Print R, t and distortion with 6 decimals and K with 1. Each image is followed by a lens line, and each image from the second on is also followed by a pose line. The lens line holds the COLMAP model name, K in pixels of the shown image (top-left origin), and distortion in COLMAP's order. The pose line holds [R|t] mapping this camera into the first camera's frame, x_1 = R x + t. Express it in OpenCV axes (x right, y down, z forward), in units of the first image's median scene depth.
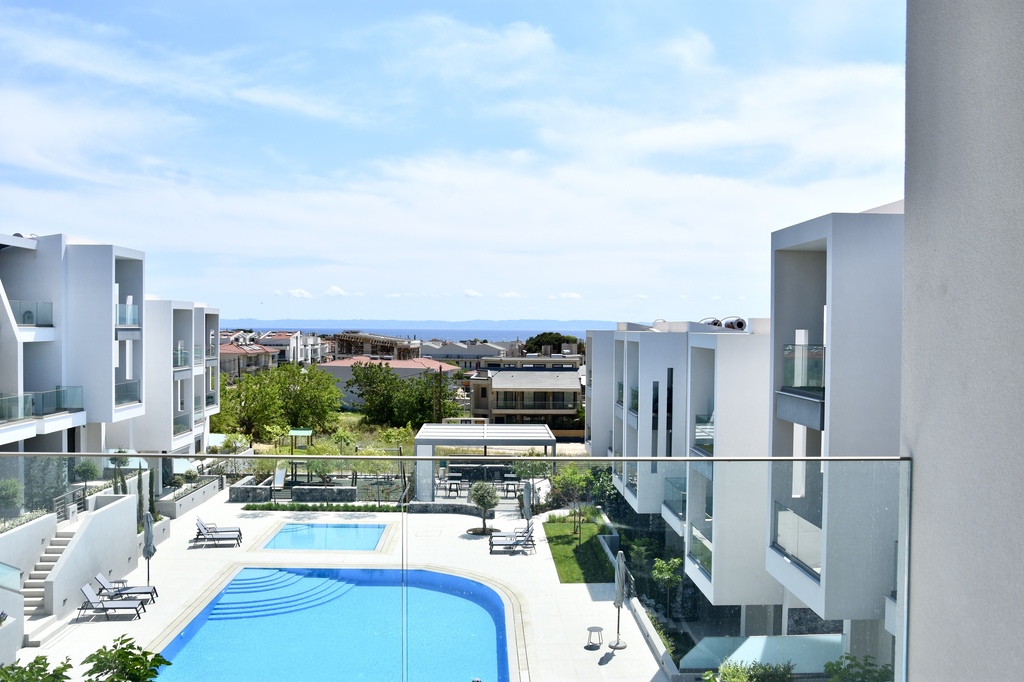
lens RADIAL K [[821.1, 0, 512.0], [0, 821.1, 341.0], [0, 0, 1]] dist [-0.130268, 0.000534]
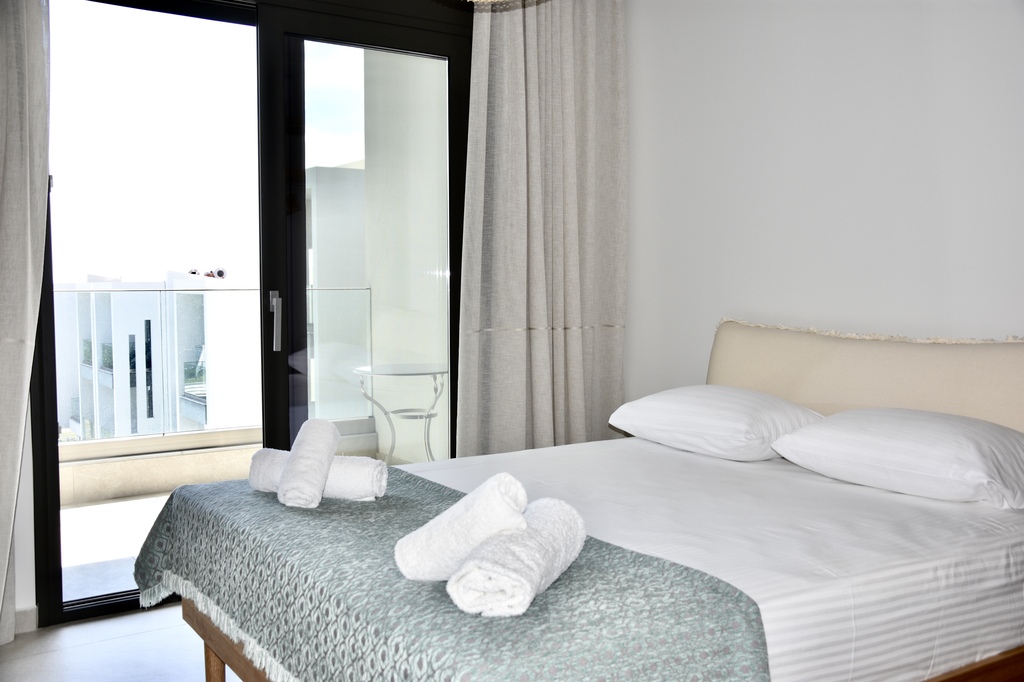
lens RADIAL K [[985.9, 0, 512.0], [0, 985.9, 341.0], [0, 0, 1]] dist [-0.068093, -0.000928]
pose [[0.836837, -0.040130, 0.545980, -0.064780], [0.021523, 0.998950, 0.040435, 0.021547], [-0.547029, -0.022087, 0.836822, -0.147836]]
